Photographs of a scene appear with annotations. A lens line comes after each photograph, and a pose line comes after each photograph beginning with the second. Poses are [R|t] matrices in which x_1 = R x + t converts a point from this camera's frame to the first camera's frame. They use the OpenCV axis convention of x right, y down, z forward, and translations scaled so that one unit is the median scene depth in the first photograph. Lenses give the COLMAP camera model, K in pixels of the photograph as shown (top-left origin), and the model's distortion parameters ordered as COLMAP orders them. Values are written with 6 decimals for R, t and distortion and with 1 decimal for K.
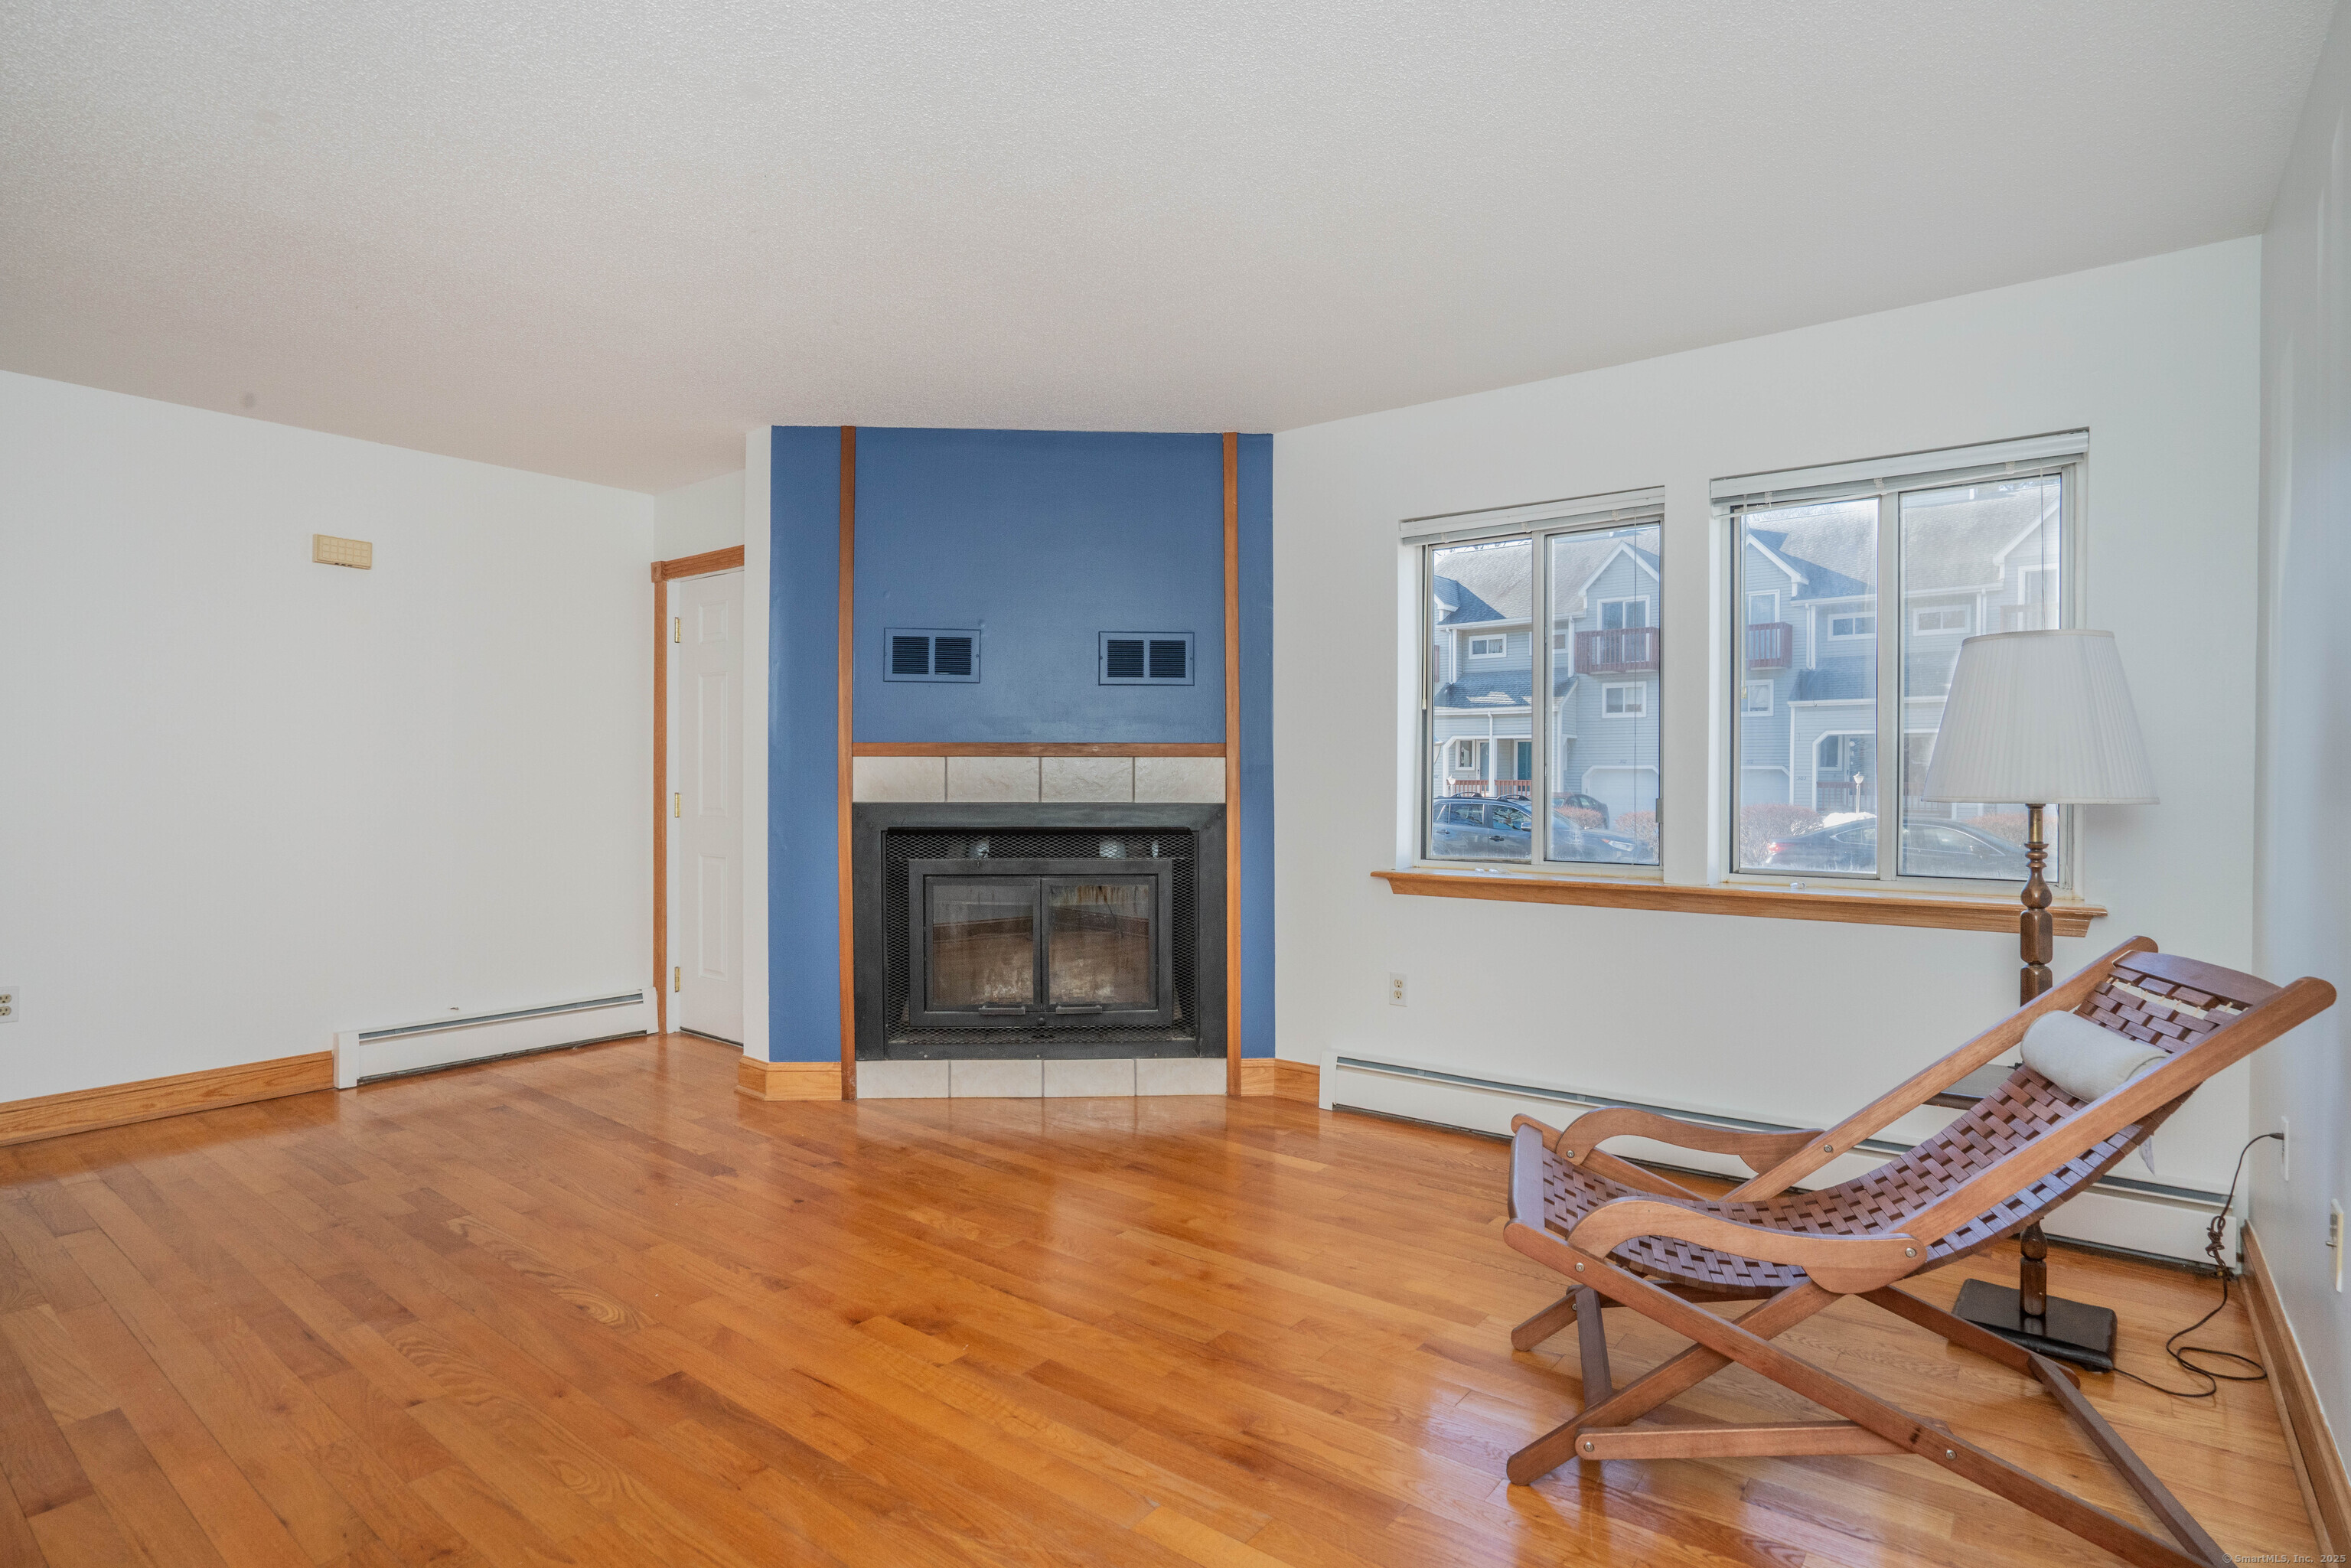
lens RADIAL K [[1258.7, 0, 1175.5], [0, 1258.7, 784.0], [0, 0, 1]] dist [-0.000789, 0.000198]
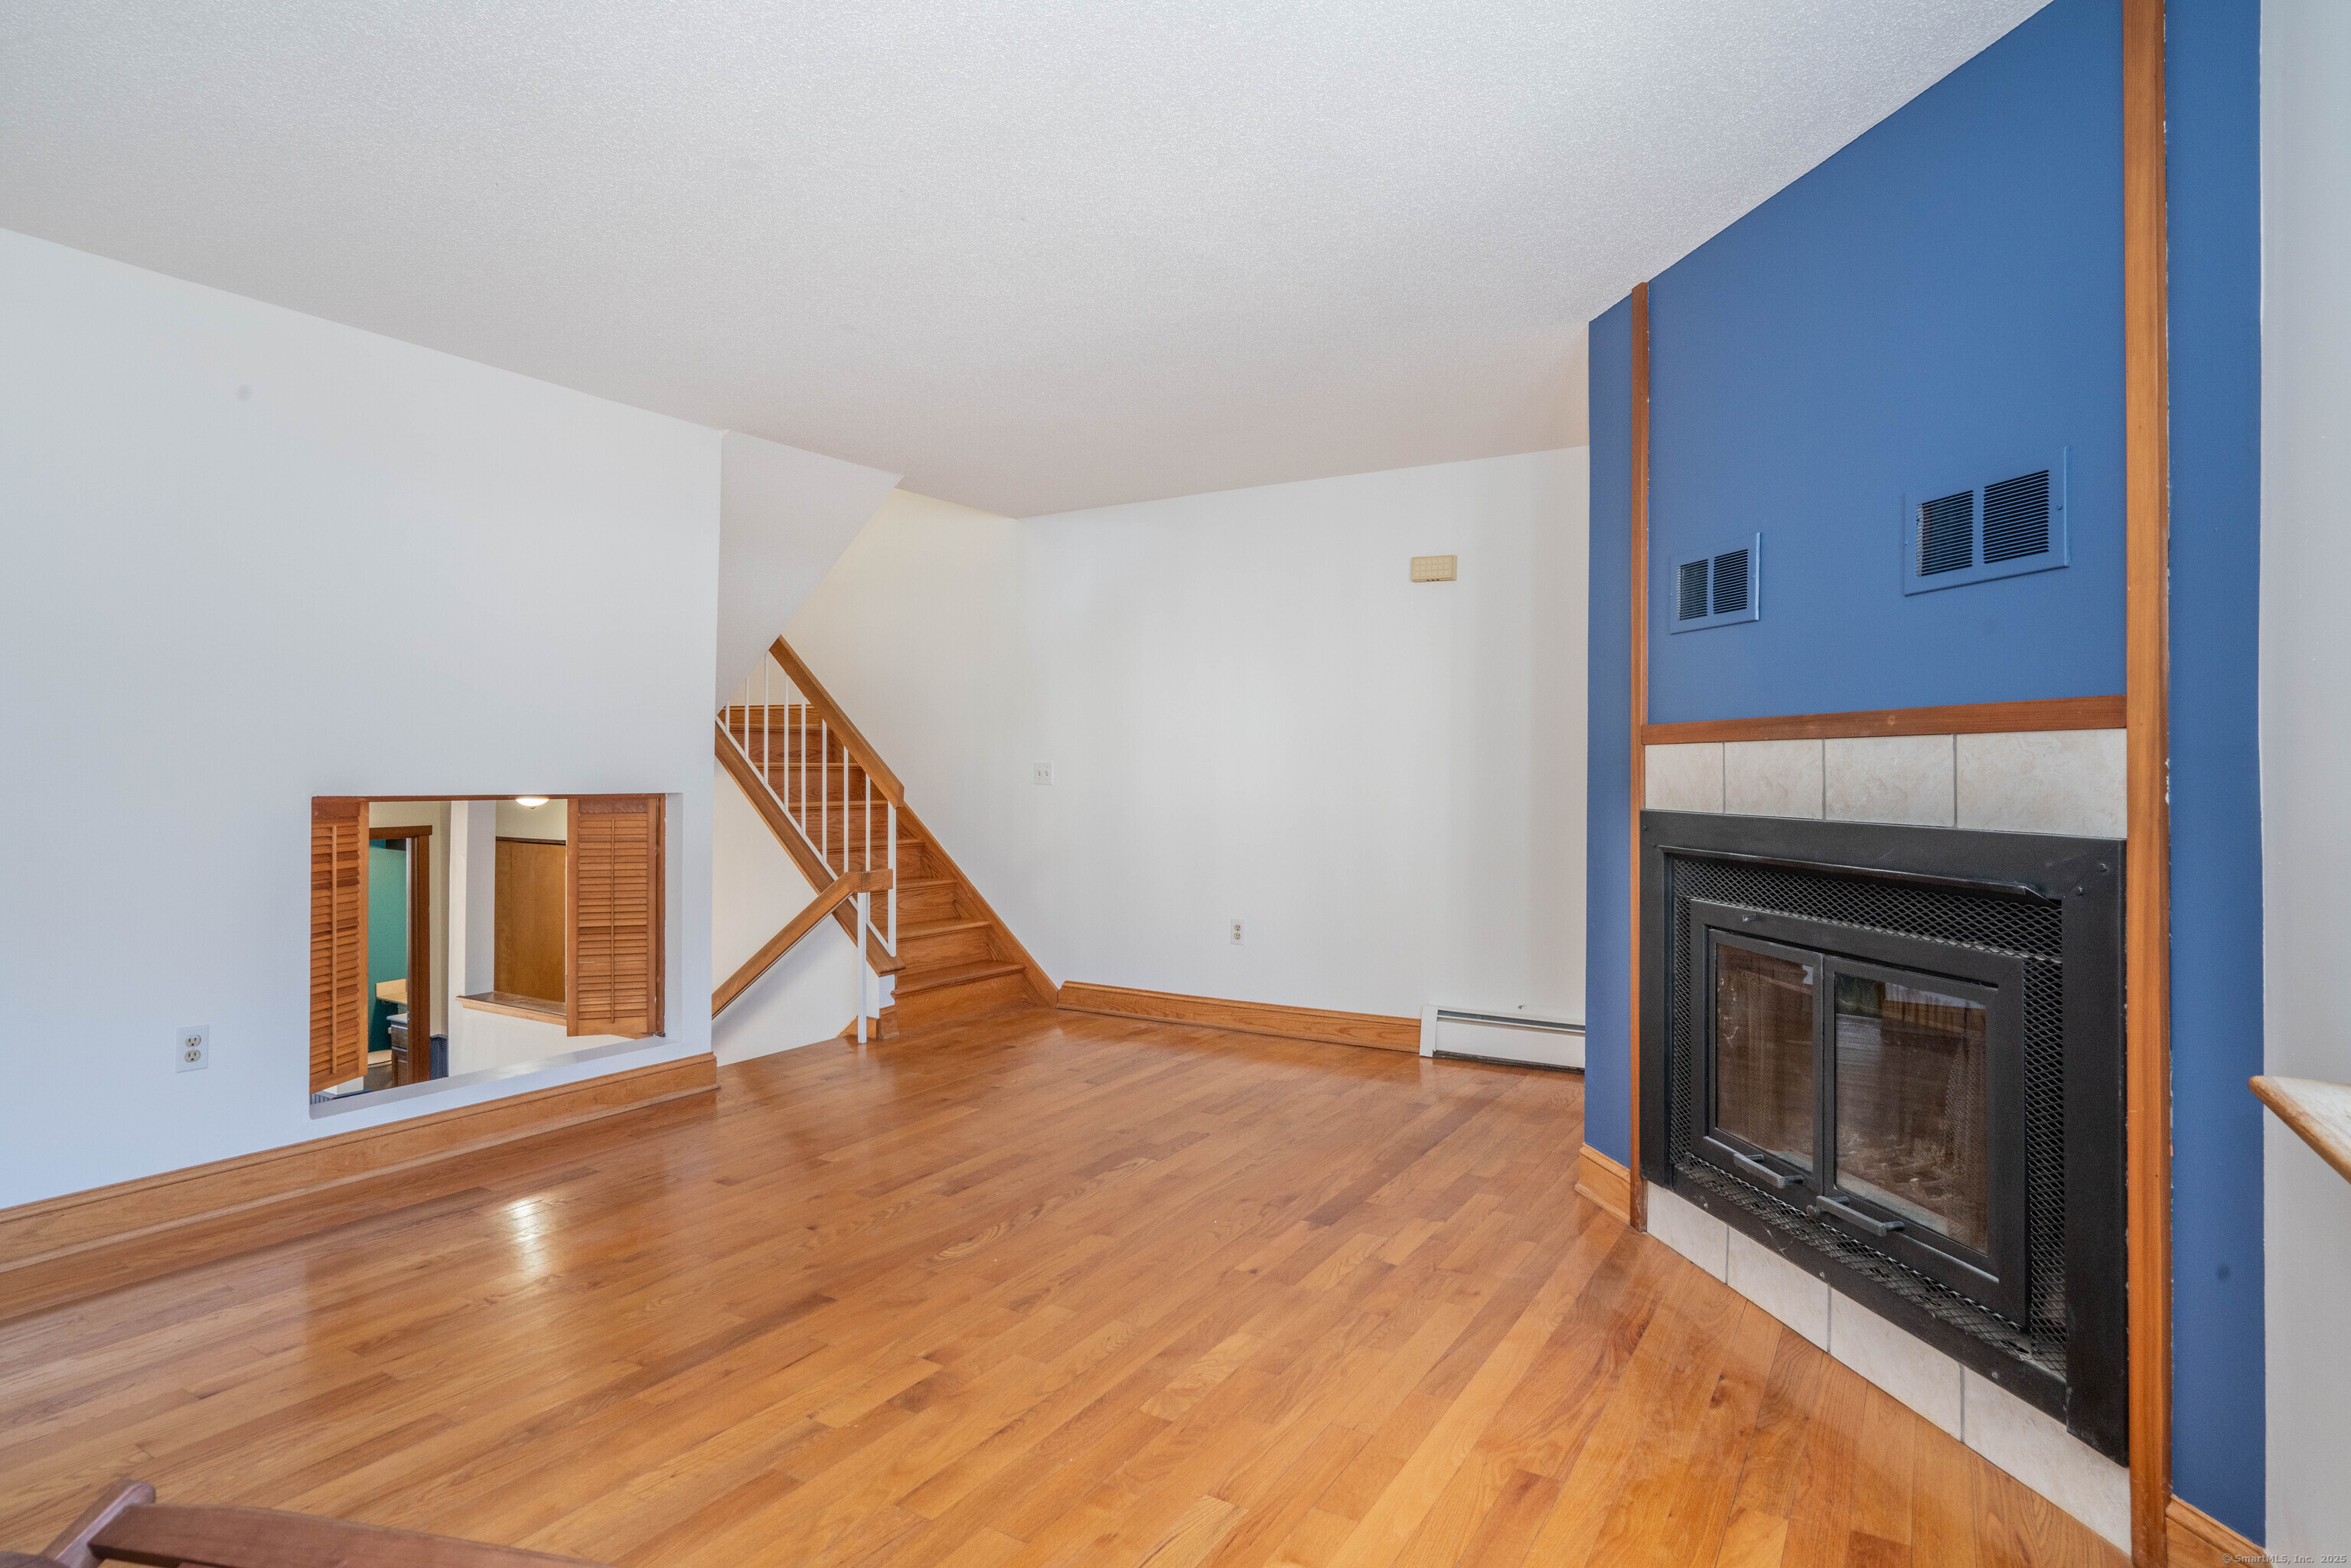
lens RADIAL K [[1284.7, 0, 1174.4], [0, 1284.7, 743.9], [0, 0, 1]] dist [-0.025921, 0.000619]
pose [[0.094714, -0.020476, -0.995294, 0.435495], [-0.011763, 0.999696, -0.021686, -0.003555], [0.995435, 0.013762, 0.094444, 0.668898]]
